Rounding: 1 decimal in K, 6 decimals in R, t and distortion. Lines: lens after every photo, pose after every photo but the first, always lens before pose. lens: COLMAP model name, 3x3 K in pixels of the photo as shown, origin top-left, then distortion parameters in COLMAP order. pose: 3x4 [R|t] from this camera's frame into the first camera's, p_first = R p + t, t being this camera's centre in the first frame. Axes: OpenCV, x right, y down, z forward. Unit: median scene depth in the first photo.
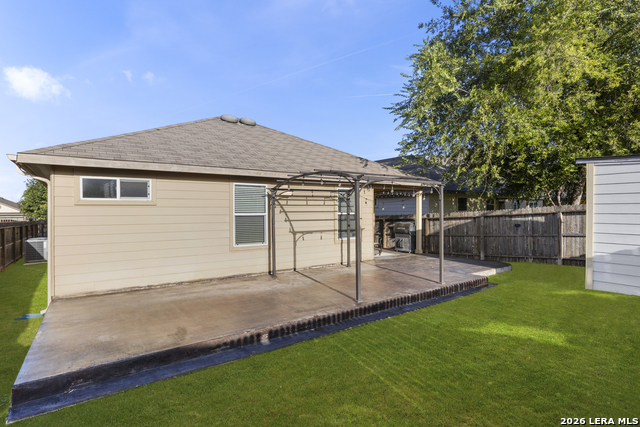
lens RADIAL K [[329.6, 0, 315.1], [0, 329.6, 208.0], [0, 0, 1]] dist [0.000340, 0.001402]
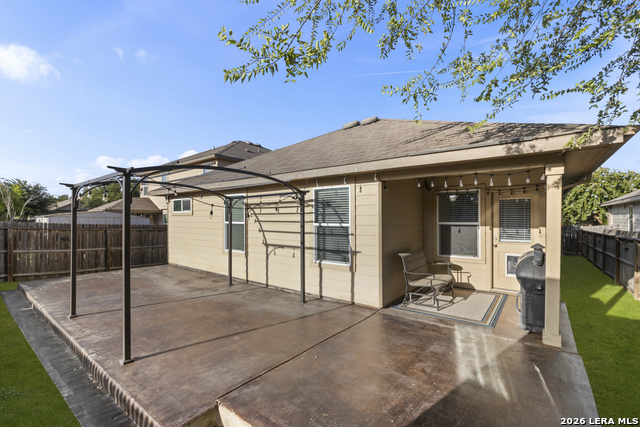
lens RADIAL K [[287.1, 0, 319.3], [0, 287.1, 220.4], [0, 0, 1]] dist [-0.000214, 0.000216]
pose [[0.301924, 0.013694, -0.953233, 0.716601], [0.006850, 0.999840, 0.016533, -0.002571], [0.953307, -0.011521, 0.301782, 0.903578]]
